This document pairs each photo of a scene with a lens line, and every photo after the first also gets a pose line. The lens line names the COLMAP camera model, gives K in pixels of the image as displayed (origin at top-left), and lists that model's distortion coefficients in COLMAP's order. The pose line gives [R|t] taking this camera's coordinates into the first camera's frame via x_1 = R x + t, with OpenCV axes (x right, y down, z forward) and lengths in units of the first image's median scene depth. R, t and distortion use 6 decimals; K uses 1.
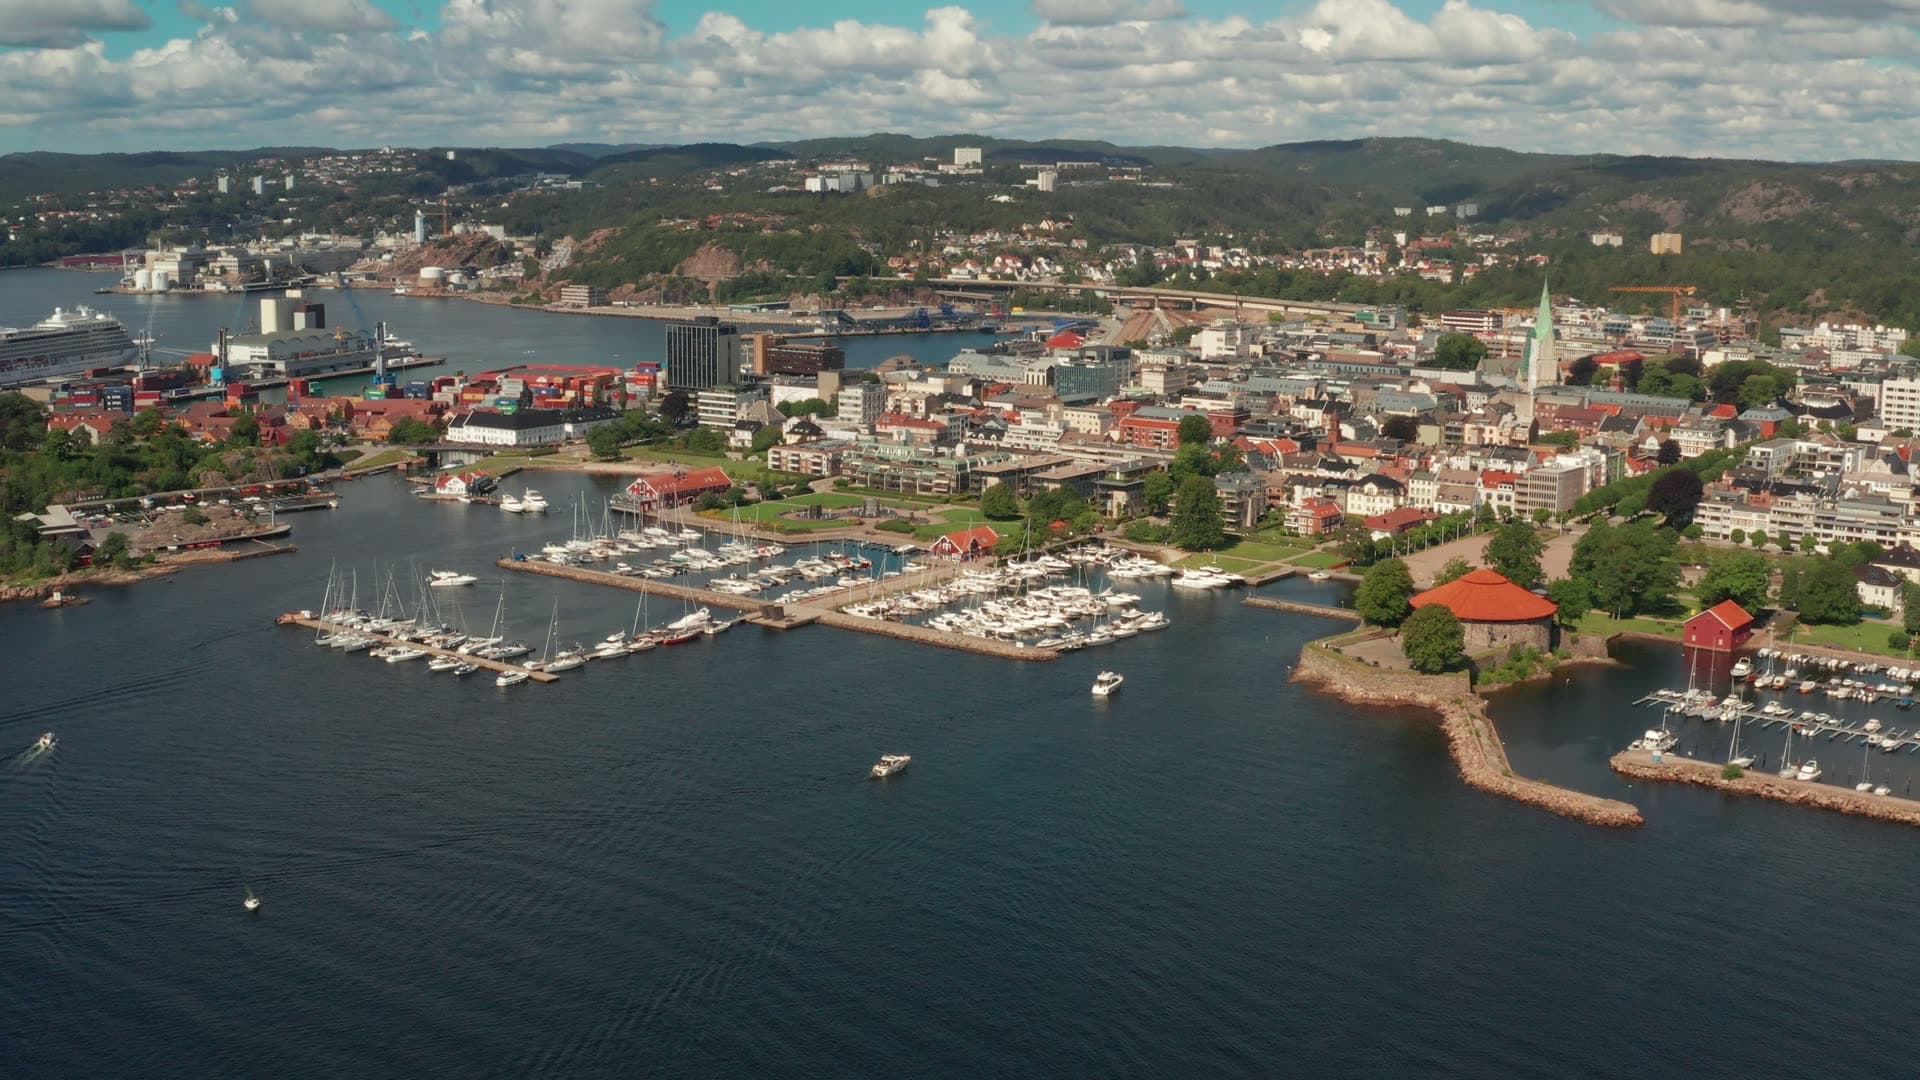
lens RADIAL K [[2162.3, 0, 963.4], [0, 2162.3, 530.0], [0, 0, 1]] dist [-0.185437, -0.013749]
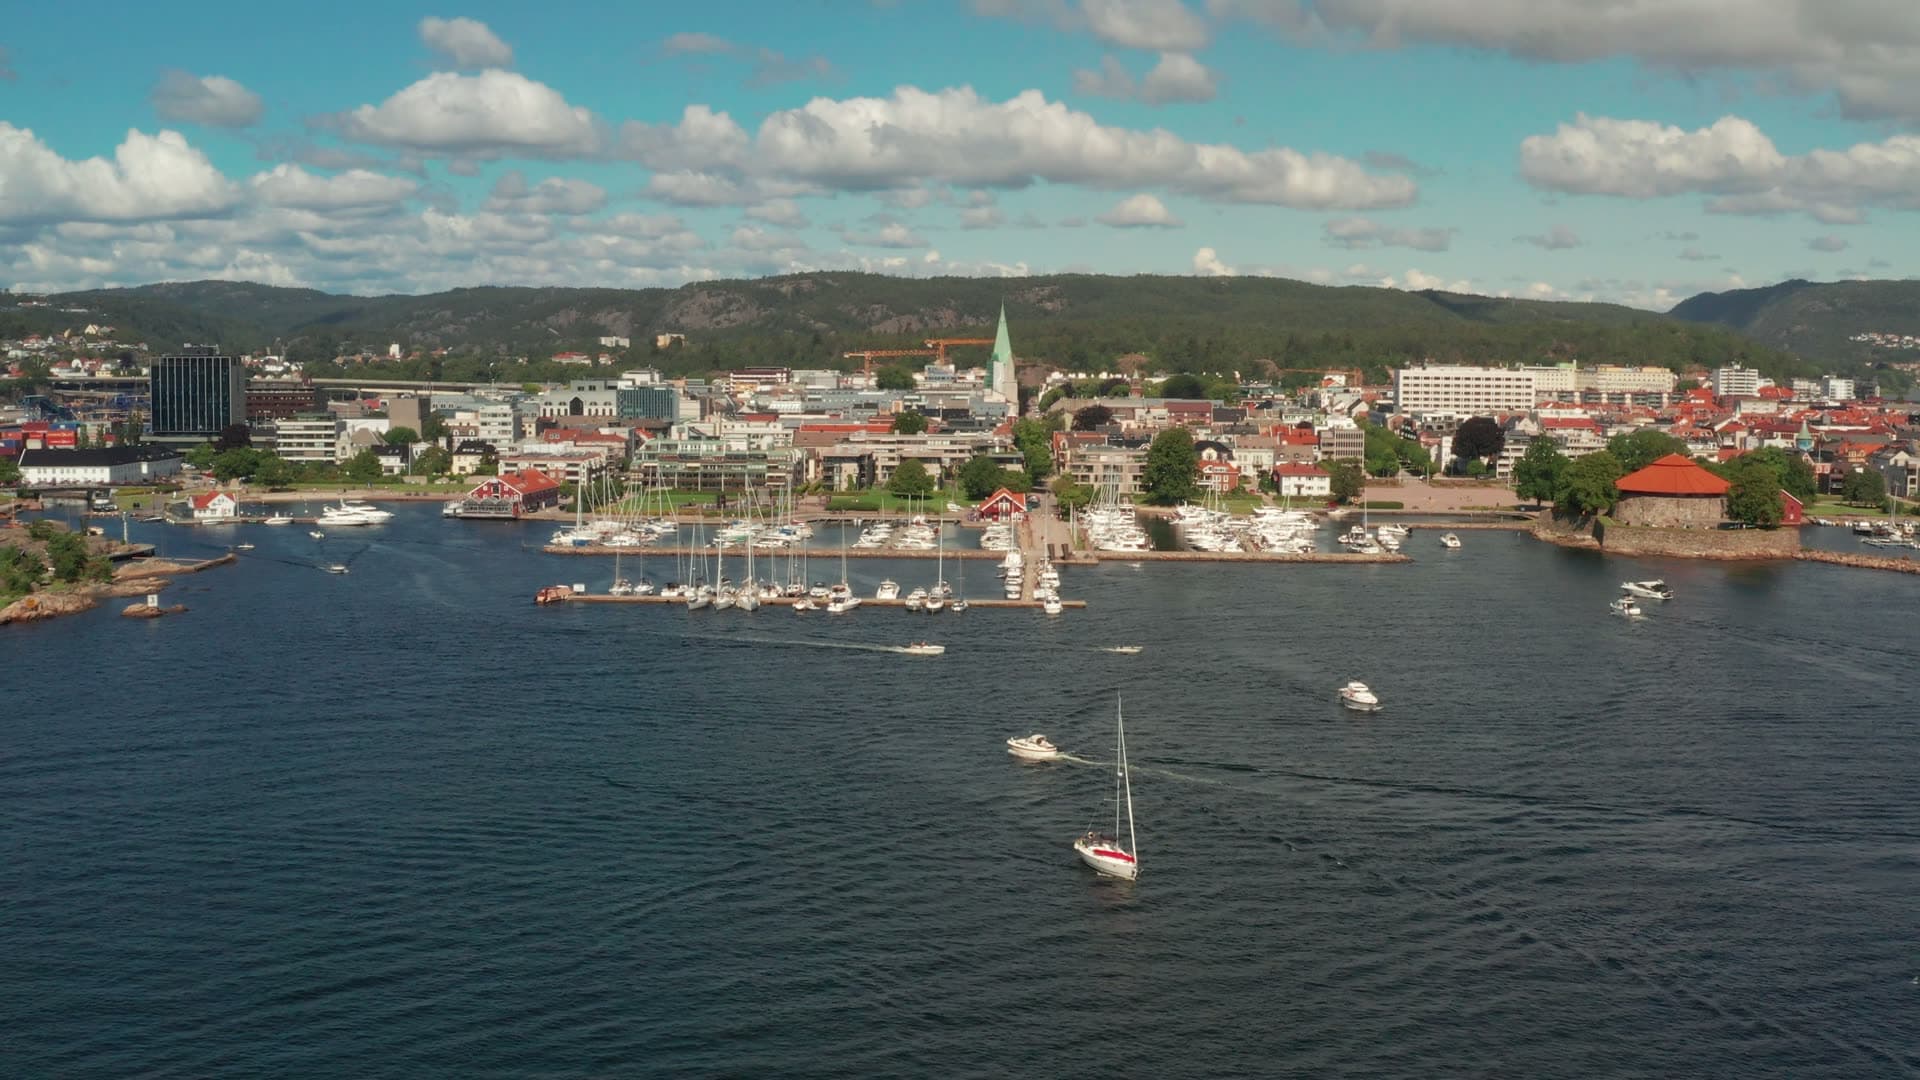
lens RADIAL K [[2162.3, 0, 963.4], [0, 2162.3, 530.0], [0, 0, 1]] dist [-0.185437, -0.013749]
pose [[0.818720, -0.052196, 0.571816, -0.402936], [0.096467, 0.994208, -0.047368, 0.043961], [-0.566032, 0.093943, 0.819013, 0.206665]]
